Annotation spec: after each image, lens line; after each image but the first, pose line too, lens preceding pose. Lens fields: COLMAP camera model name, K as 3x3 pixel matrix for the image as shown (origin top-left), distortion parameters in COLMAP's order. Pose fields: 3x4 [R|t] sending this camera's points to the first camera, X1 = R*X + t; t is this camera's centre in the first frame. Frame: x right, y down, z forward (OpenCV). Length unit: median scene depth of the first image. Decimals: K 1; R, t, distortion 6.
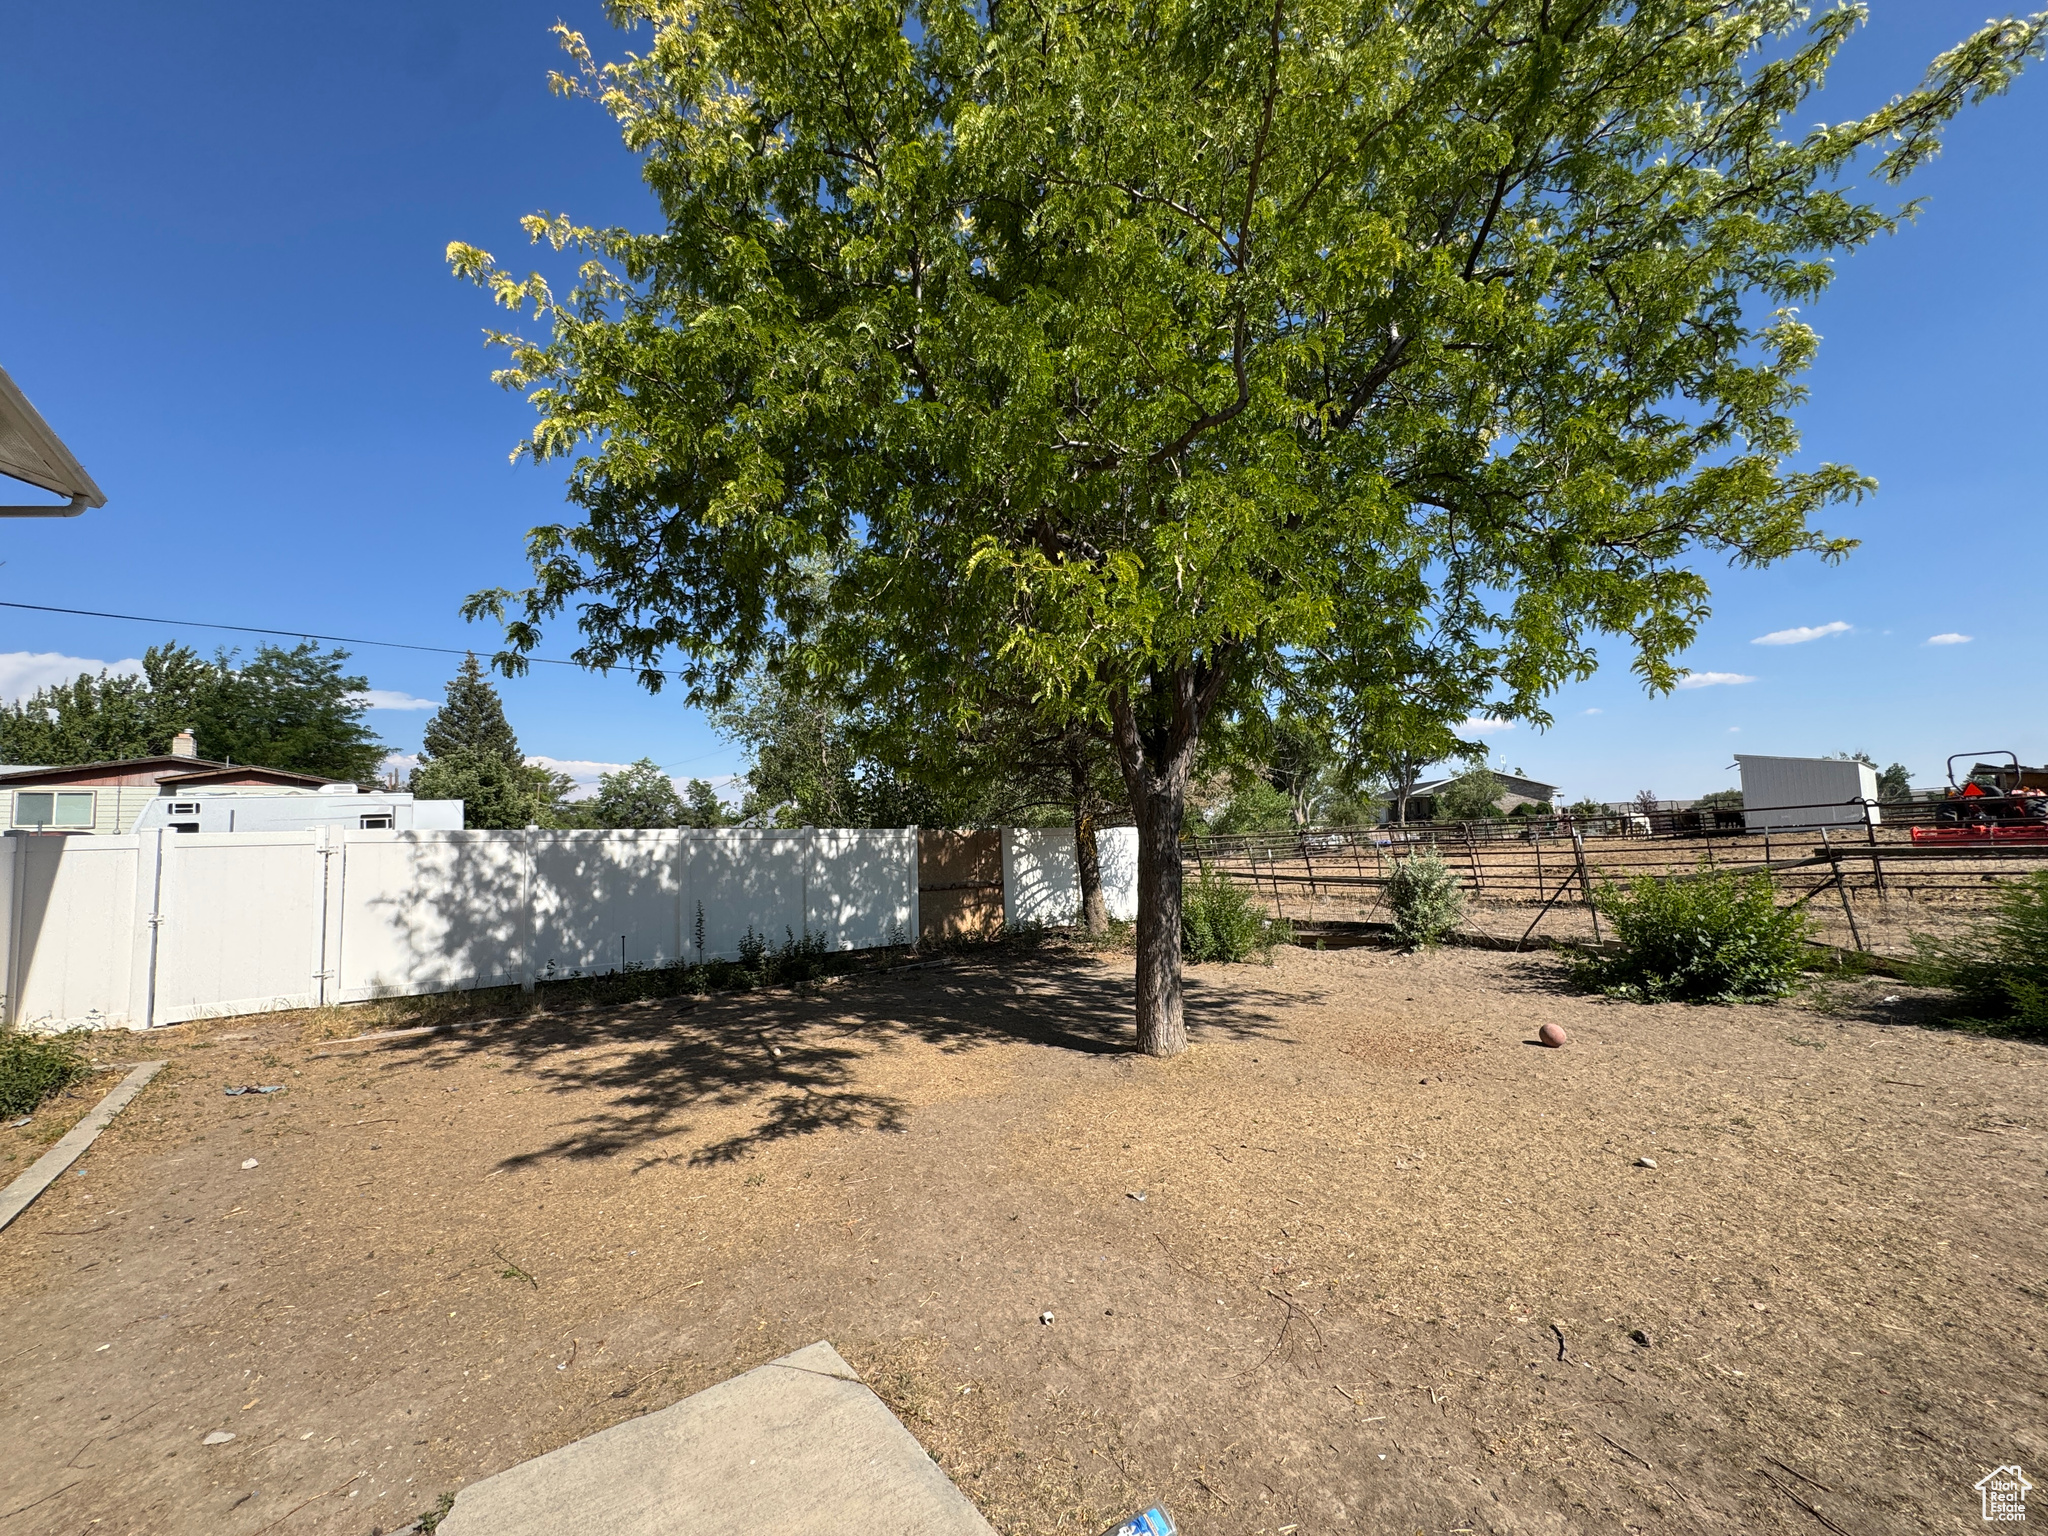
lens RADIAL K [[819.3, 0, 1025.7], [0, 819.3, 767.9], [0, 0, 1]] dist [-0.002744, 0.000361]
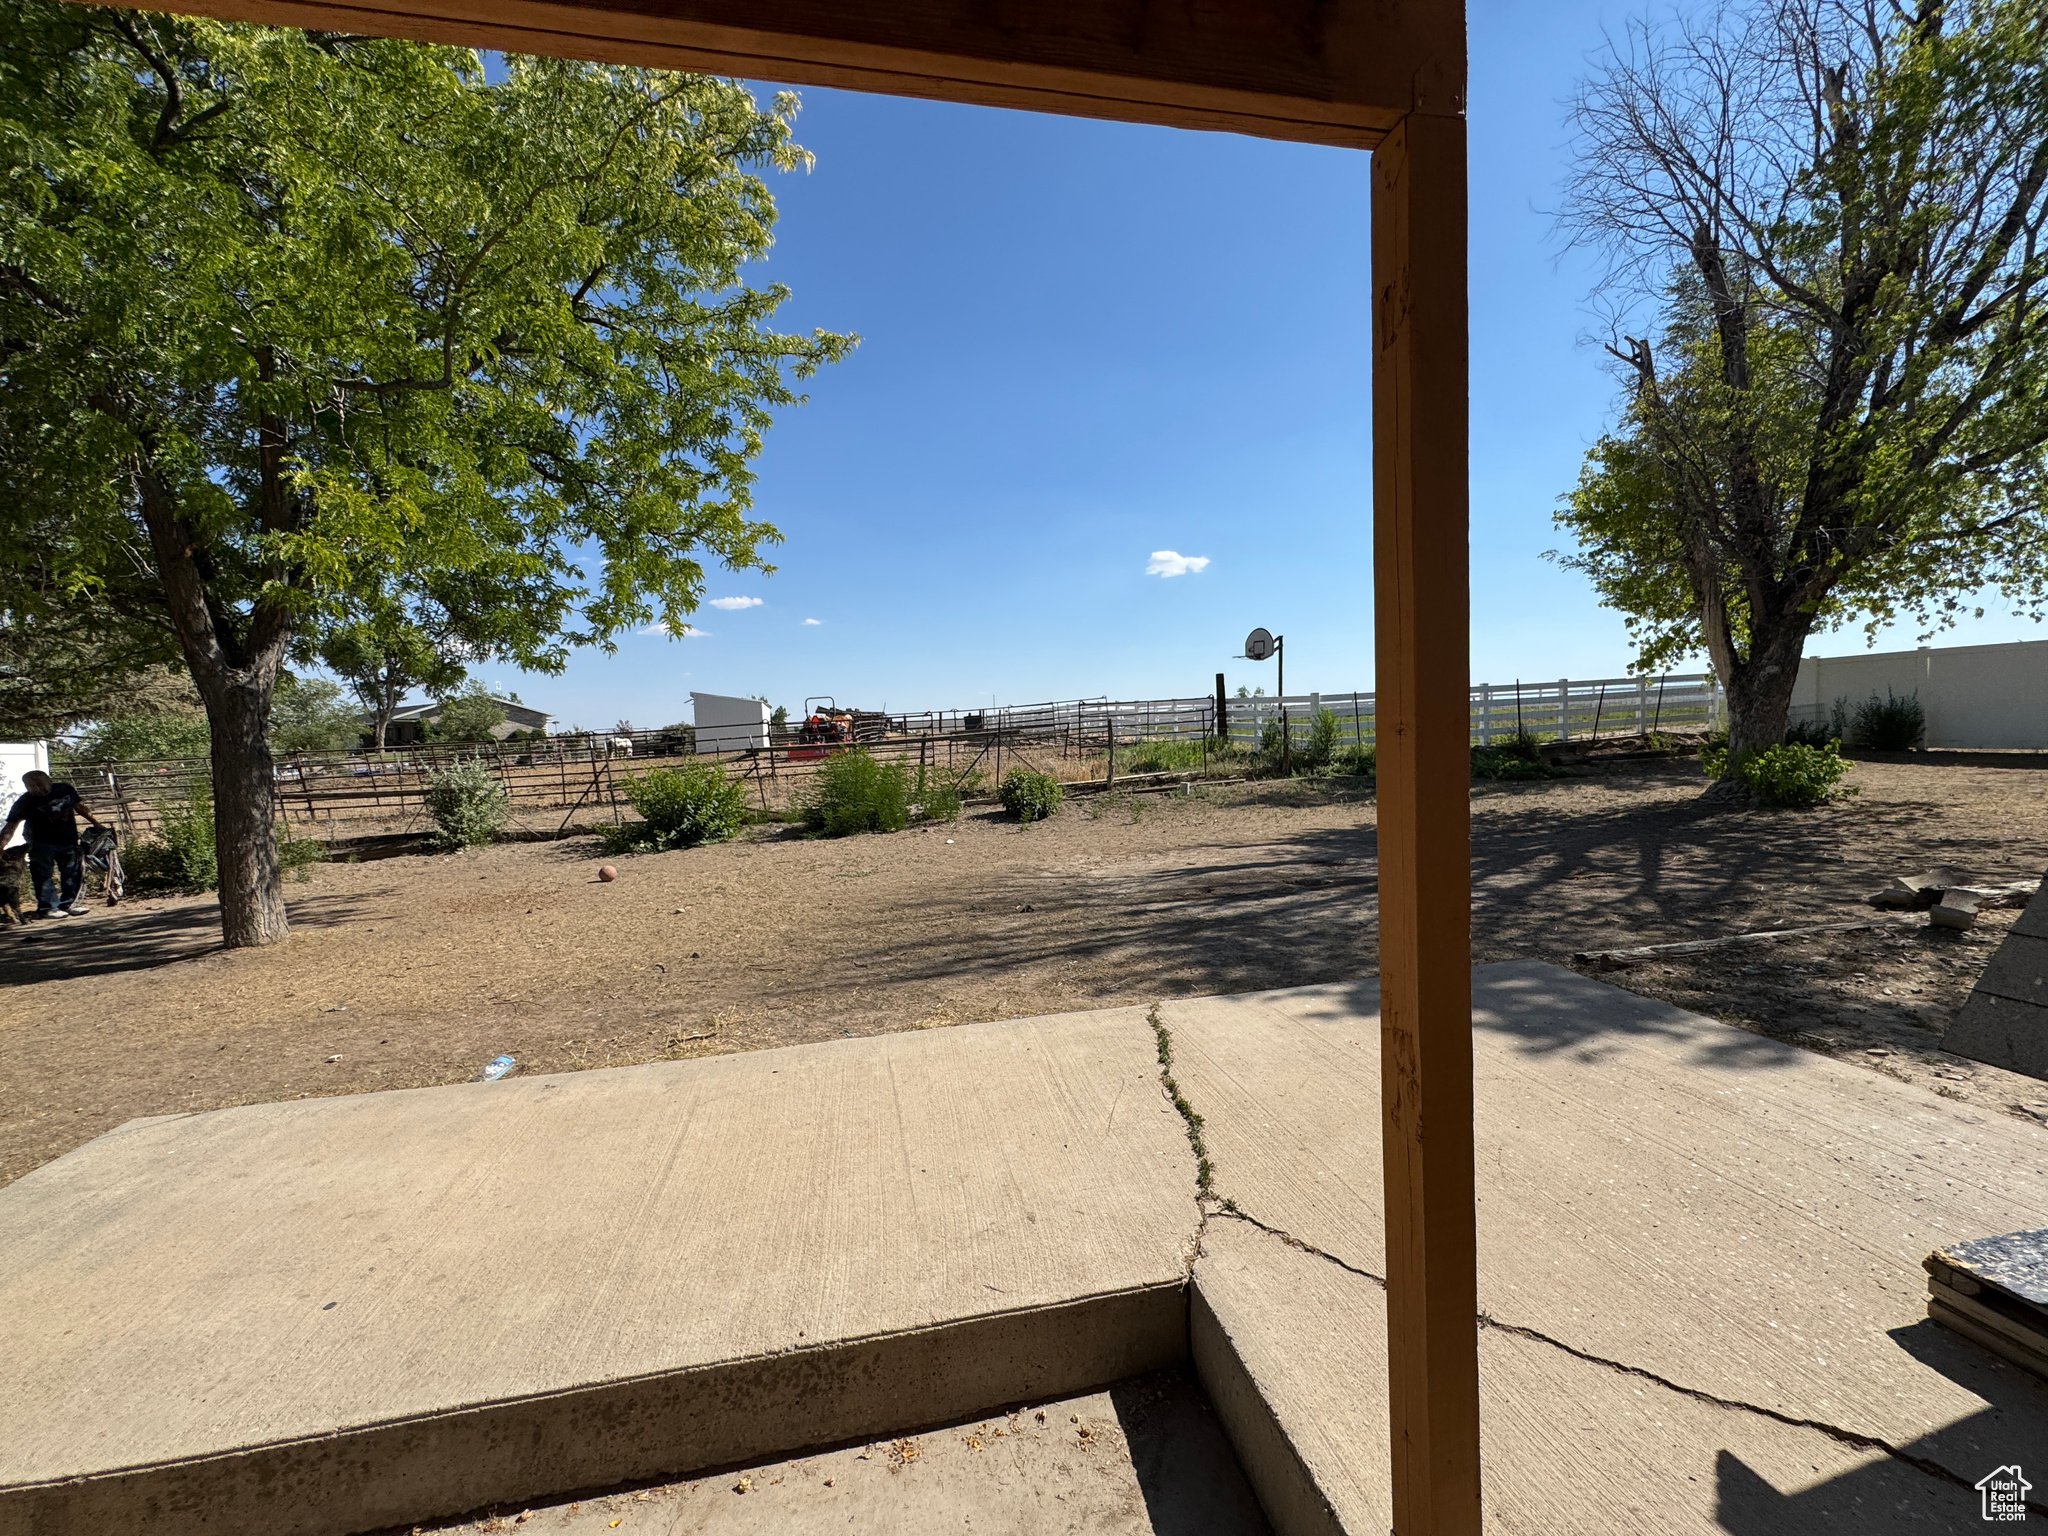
lens RADIAL K [[819.3, 0, 1025.7], [0, 819.3, 767.9], [0, 0, 1]] dist [-0.002744, 0.000361]
pose [[0.445798, -0.029776, 0.894638, -0.266325], [-0.047457, 0.997255, 0.056839, 0.026808], [-0.893874, -0.067796, 0.443161, -0.235390]]
